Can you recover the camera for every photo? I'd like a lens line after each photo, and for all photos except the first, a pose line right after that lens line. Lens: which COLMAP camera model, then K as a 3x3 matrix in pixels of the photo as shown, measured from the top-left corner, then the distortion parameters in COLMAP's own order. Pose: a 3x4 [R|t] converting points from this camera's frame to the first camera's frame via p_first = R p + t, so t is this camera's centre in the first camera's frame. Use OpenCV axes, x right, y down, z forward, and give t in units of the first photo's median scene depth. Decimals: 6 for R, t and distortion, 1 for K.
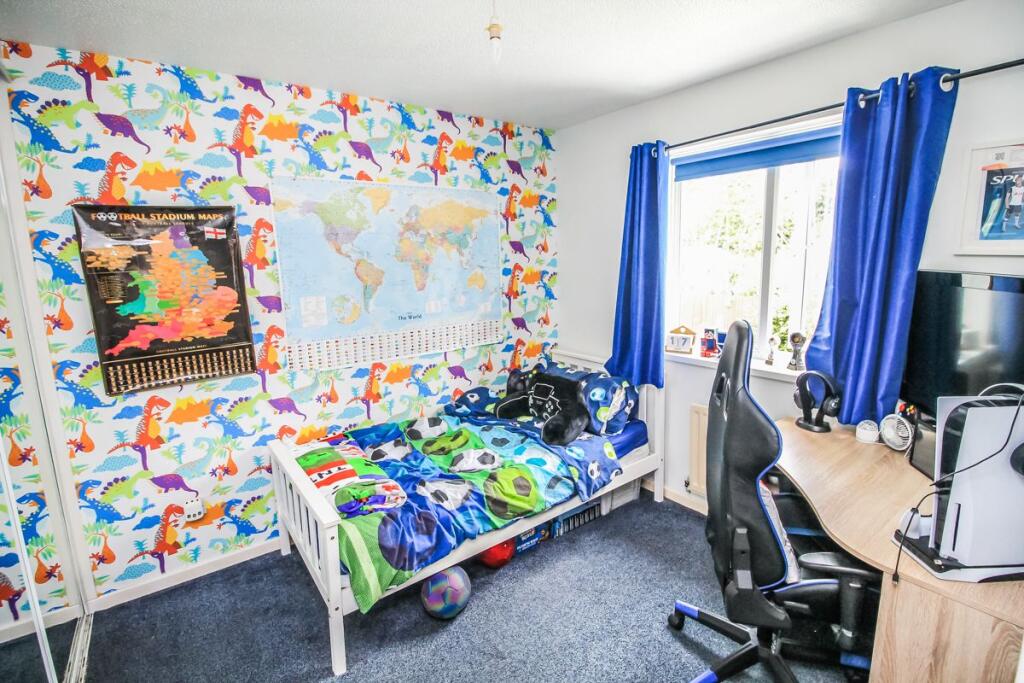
lens RADIAL K [[485.9, 0, 513.1], [0, 485.9, 344.1], [0, 0, 1]] dist [-0.000639, -0.000438]
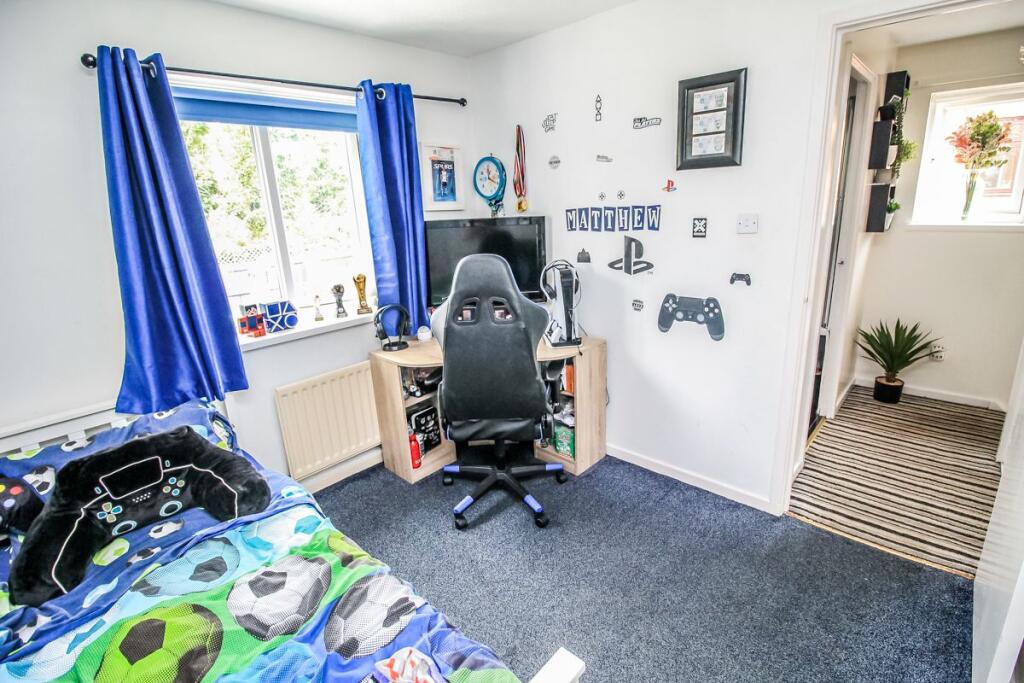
lens RADIAL K [[485.9, 0, 515.2], [0, 485.9, 339.2], [0, 0, 1]] dist [-0.000639, -0.000438]
pose [[-0.172461, -0.237671, 0.955913, -0.543400], [0.230299, 0.933828, 0.273729, -0.106809], [-0.957716, 0.267353, -0.106313, 0.677159]]
